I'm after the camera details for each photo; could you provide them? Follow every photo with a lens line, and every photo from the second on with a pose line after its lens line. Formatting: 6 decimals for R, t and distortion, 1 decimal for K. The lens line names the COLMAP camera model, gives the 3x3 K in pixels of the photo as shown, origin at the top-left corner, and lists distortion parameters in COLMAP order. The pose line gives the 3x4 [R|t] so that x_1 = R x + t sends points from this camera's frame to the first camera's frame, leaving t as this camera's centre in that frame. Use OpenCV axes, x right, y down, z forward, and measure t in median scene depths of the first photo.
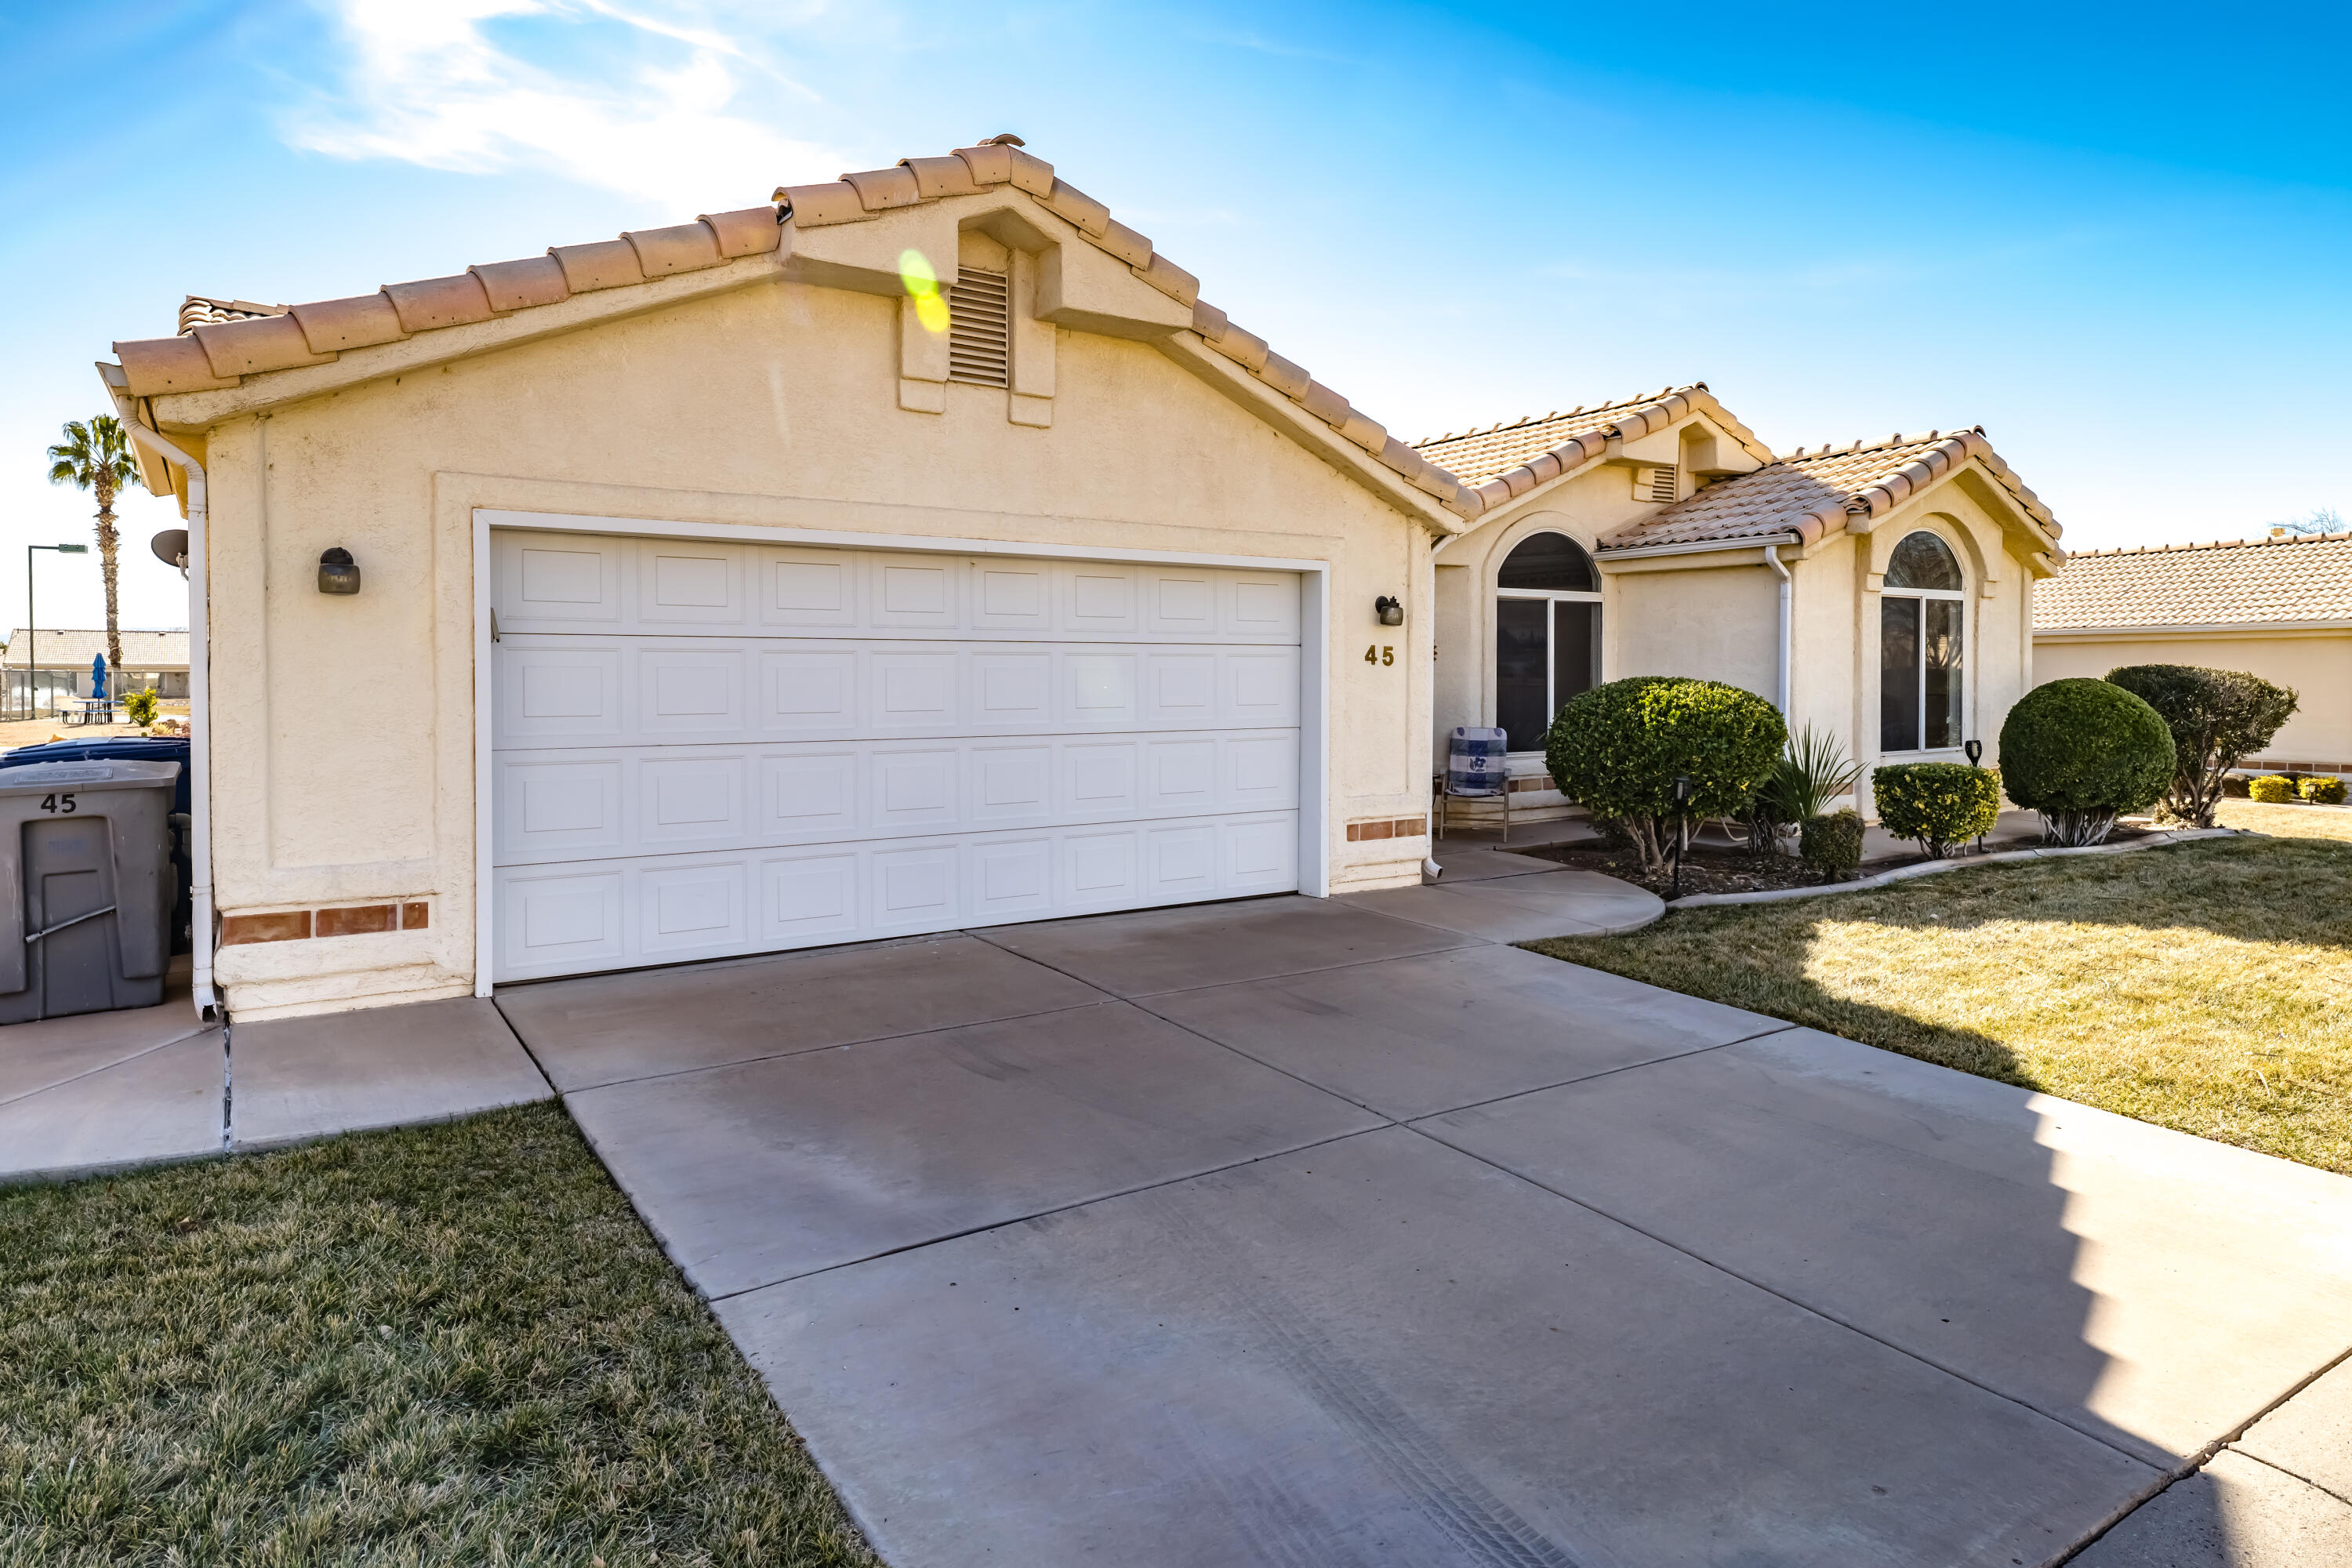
lens RADIAL K [[1422.5, 0, 1131.6], [0, 1422.5, 709.5], [0, 0, 1]] dist [0.008954, 0.000276]
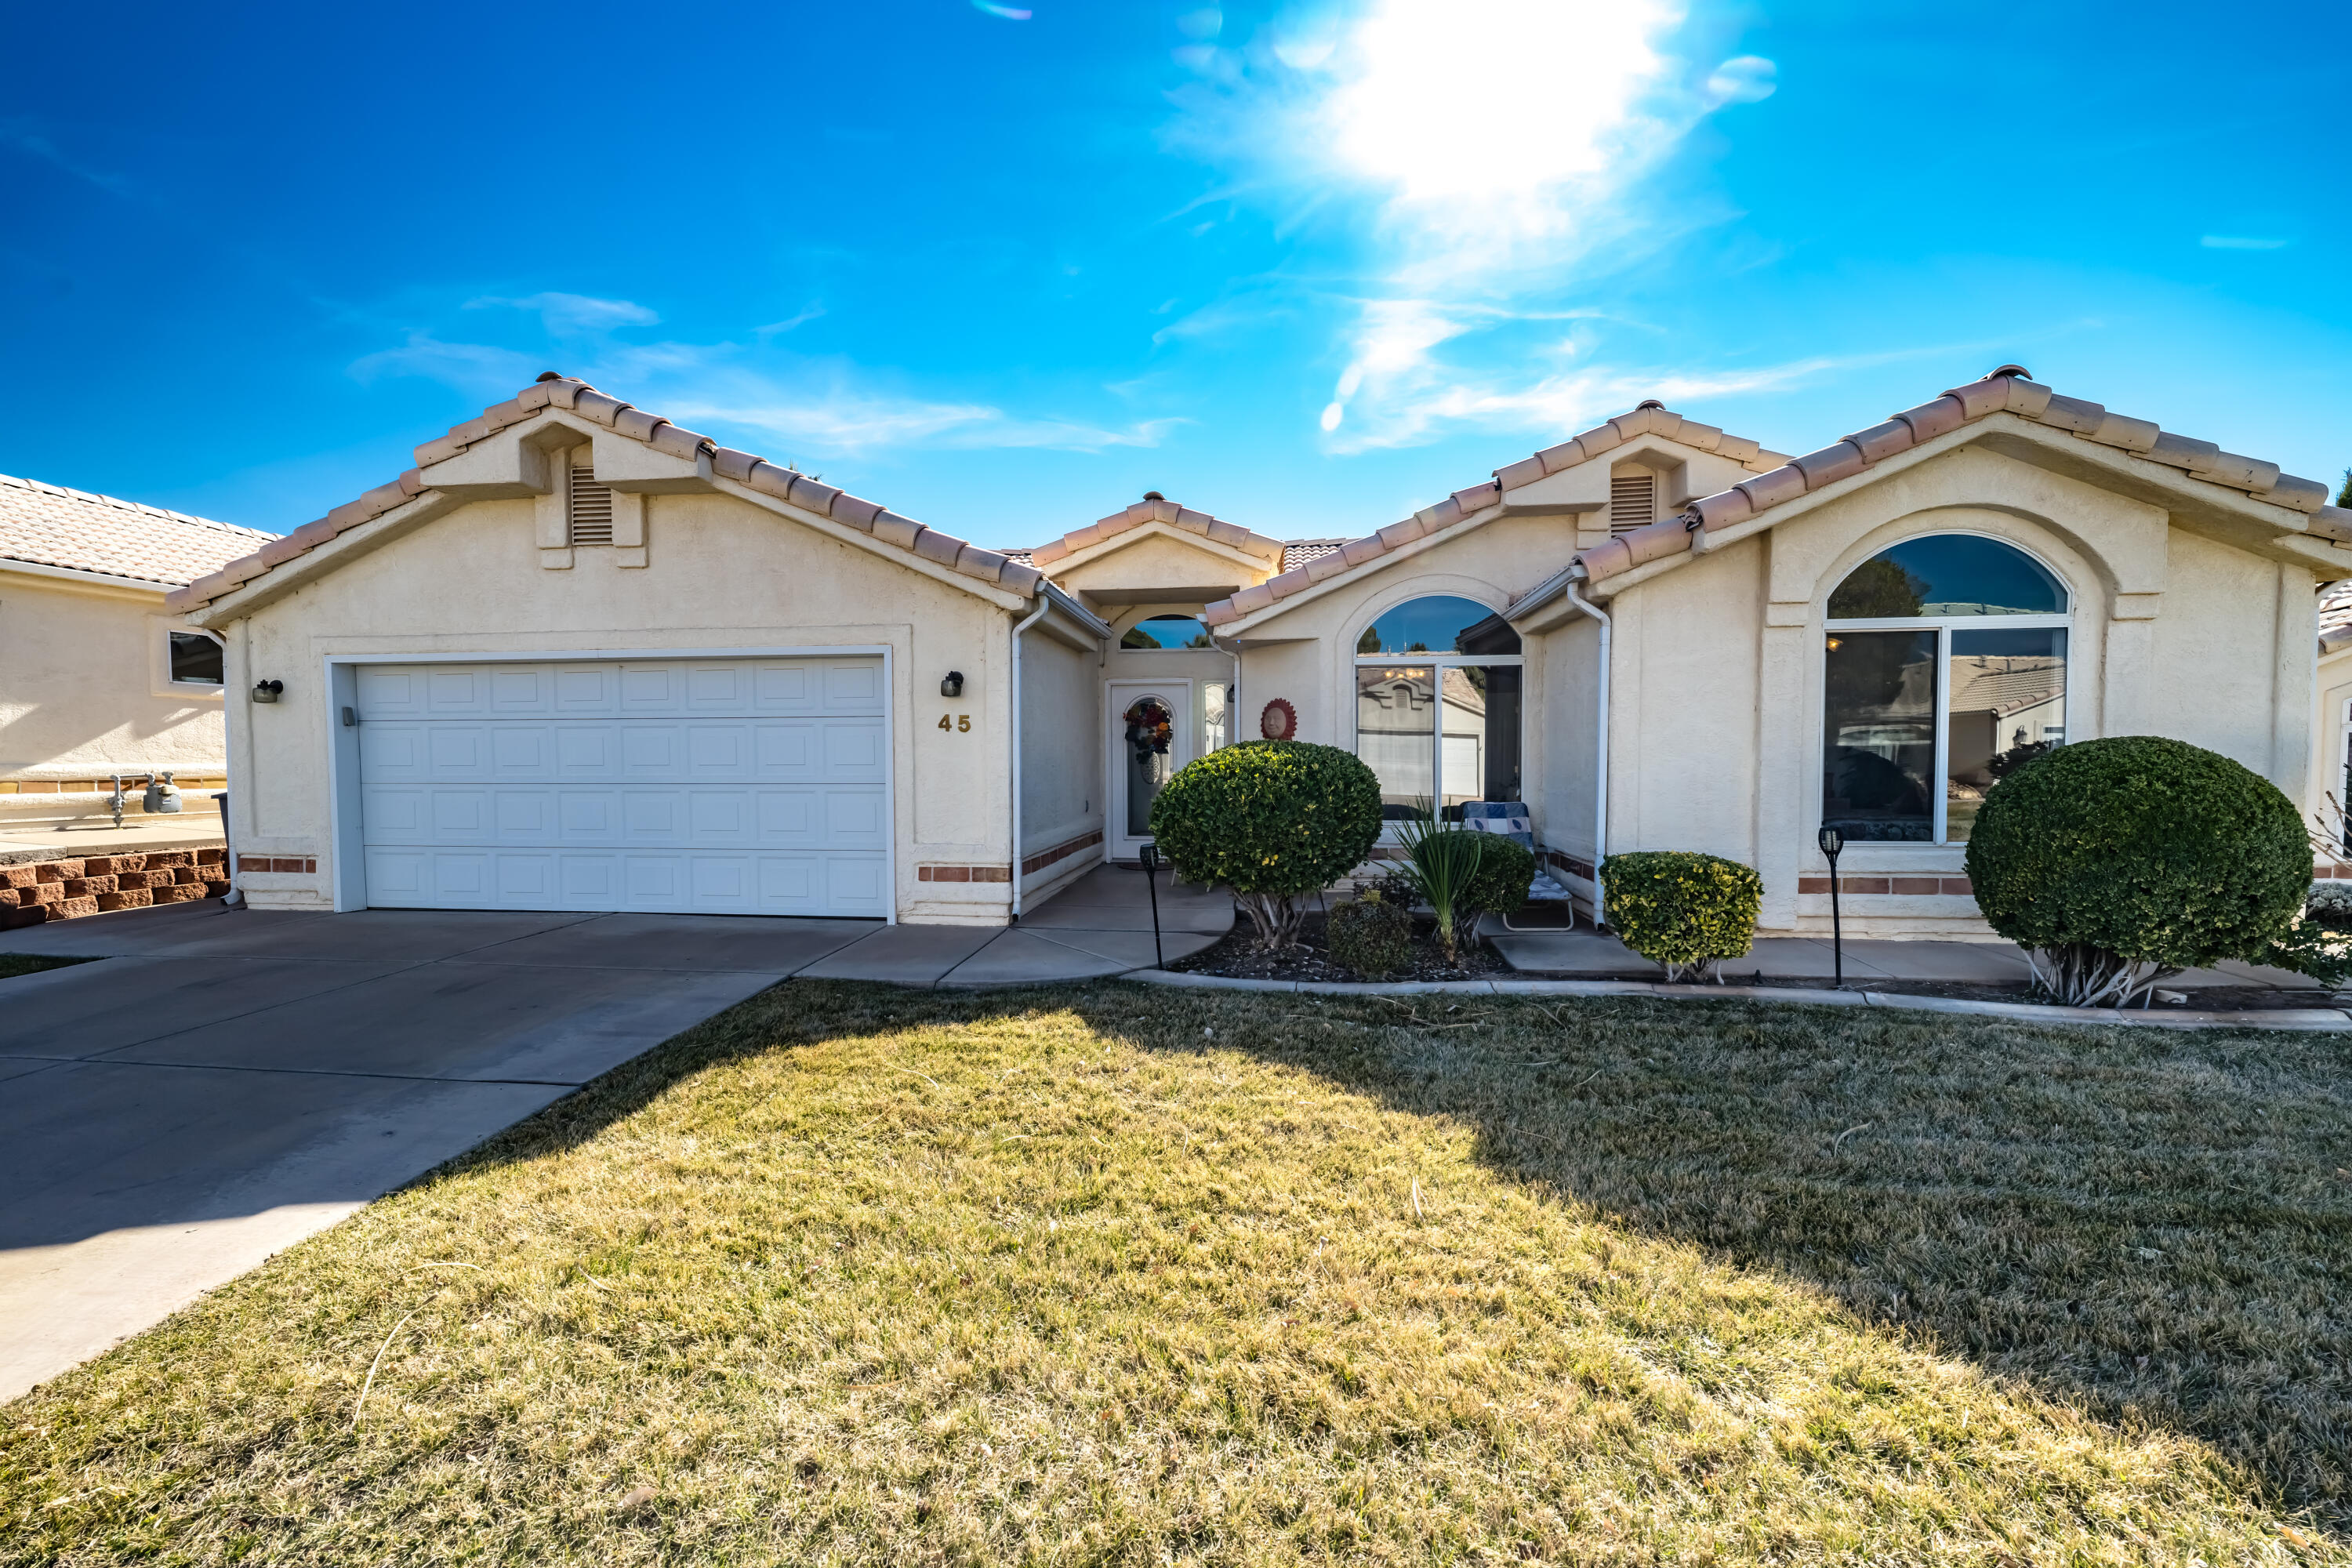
lens RADIAL K [[936.6, 0, 1180.9], [0, 936.6, 798.7], [0, 0, 1]] dist [-0.001573, -0.000257]
pose [[0.746688, 0.027466, -0.664607, 0.819040], [-0.015453, 0.999594, 0.023949, 0.002106], [0.664995, -0.007612, 0.746809, 0.553909]]
